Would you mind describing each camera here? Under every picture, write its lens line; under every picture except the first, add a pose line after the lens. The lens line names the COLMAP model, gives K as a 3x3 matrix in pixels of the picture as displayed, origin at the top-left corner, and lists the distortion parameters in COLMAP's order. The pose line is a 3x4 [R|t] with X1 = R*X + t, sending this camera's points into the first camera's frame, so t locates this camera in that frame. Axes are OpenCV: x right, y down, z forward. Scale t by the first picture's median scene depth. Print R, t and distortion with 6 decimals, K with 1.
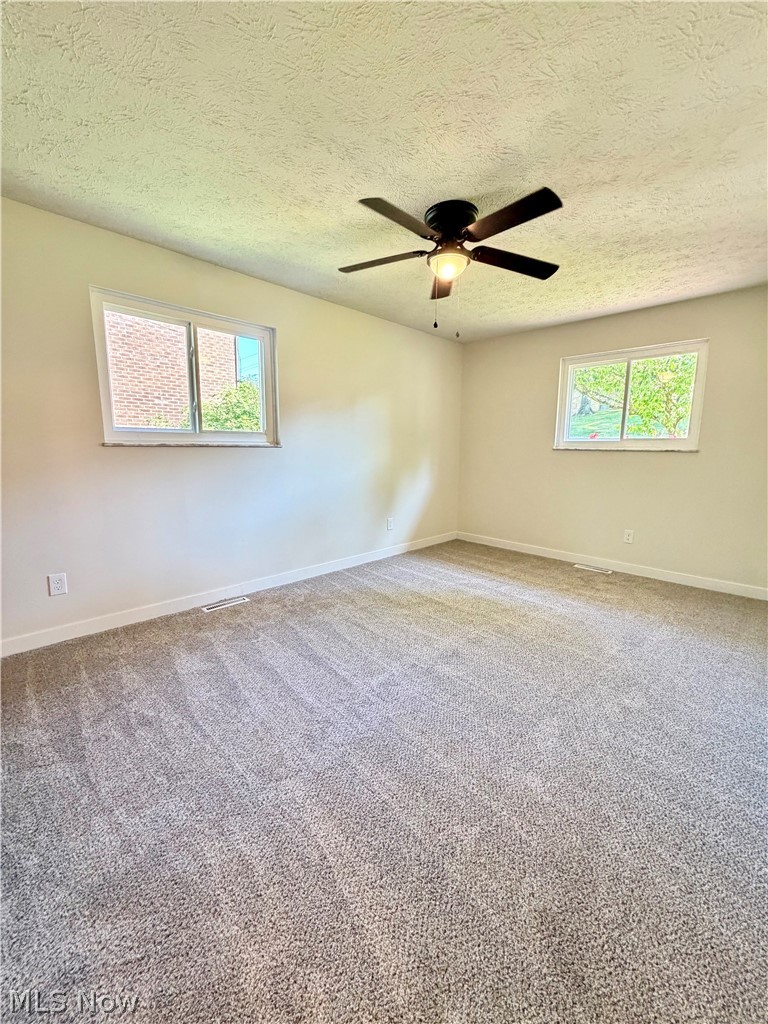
lens RADIAL K [[407.7, 0, 385.7], [0, 407.7, 513.1], [0, 0, 1]] dist [-0.000989, 0.000274]
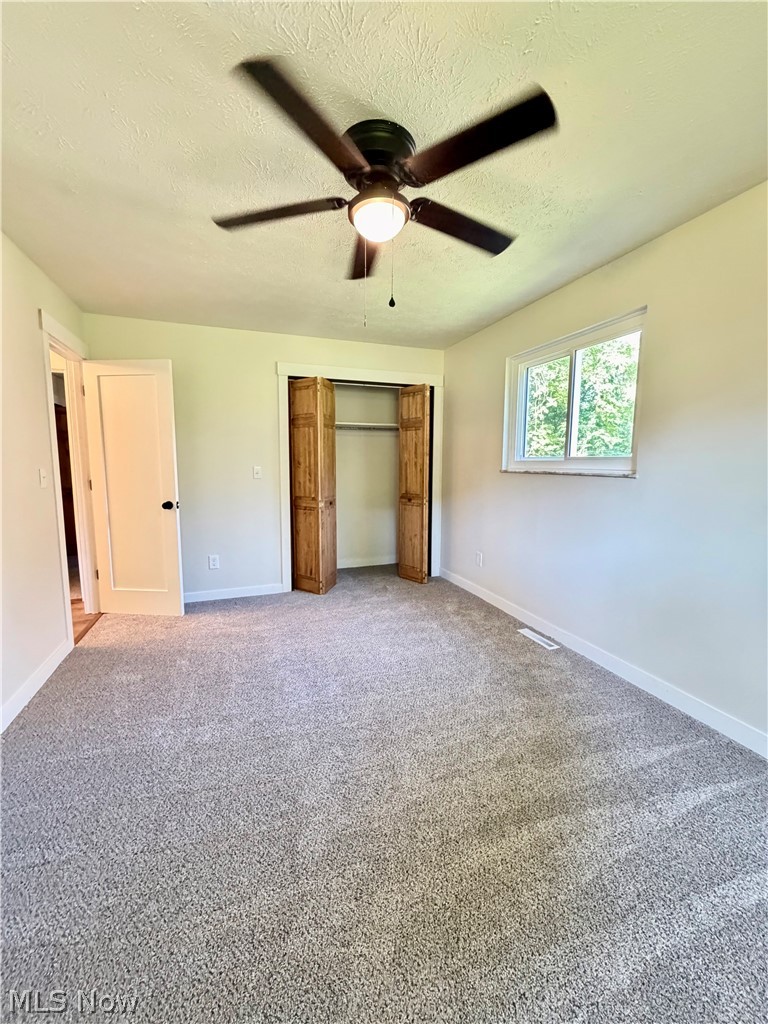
lens RADIAL K [[407.7, 0, 386.7], [0, 407.7, 512.4], [0, 0, 1]] dist [-0.000989, 0.000274]
pose [[-0.426835, 0.096822, -0.899131, 0.599860], [-0.153775, 0.972002, 0.177669, -0.181033], [0.891159, 0.214099, -0.399995, 1.024181]]
